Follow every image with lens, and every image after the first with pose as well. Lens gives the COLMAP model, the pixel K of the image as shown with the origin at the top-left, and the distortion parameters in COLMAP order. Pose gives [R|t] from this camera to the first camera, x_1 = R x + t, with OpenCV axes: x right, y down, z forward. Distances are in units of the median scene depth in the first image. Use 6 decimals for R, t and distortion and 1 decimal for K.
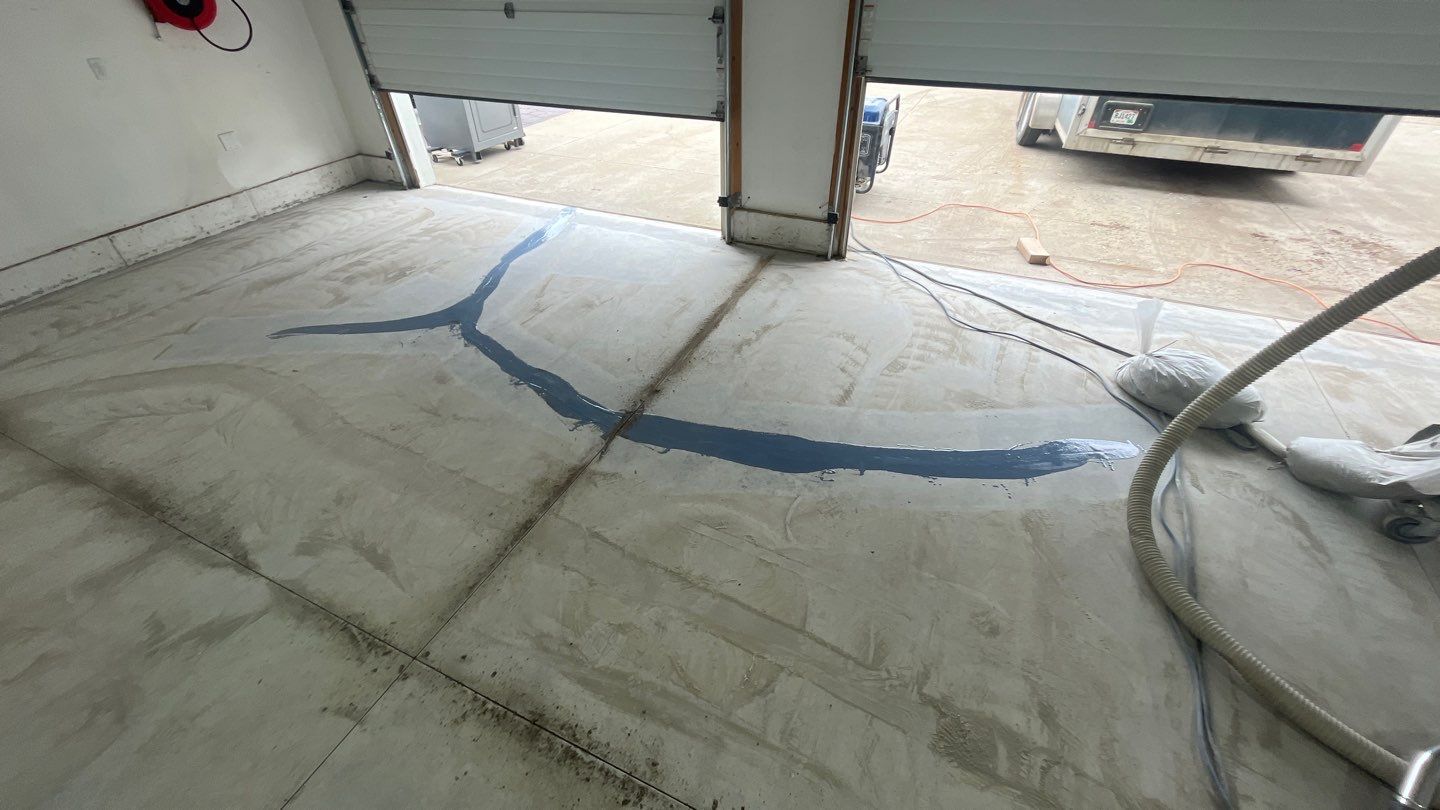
lens RADIAL K [[578.9, 0, 710.0], [0, 578.9, 409.2], [0, 0, 1]] dist [-0.001989, -0.000955]
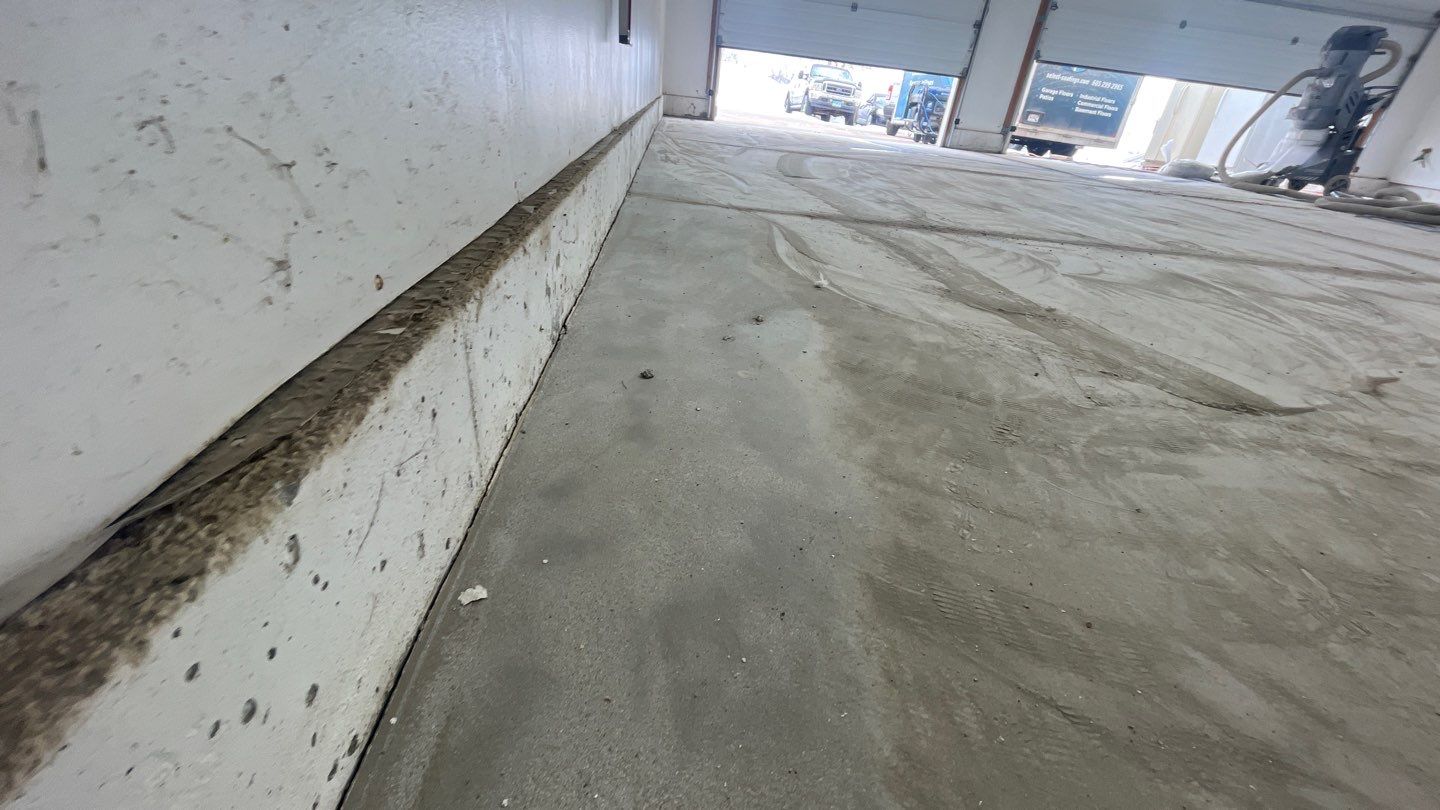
lens RADIAL K [[578.9, 0, 712.3], [0, 578.9, 403.9], [0, 0, 1]] dist [-0.001989, -0.000955]
pose [[0.876667, -0.129434, 0.463360, -1.356111], [0.199221, 0.974340, -0.104750, 0.463602], [-0.437912, 0.184142, 0.879957, -0.104237]]
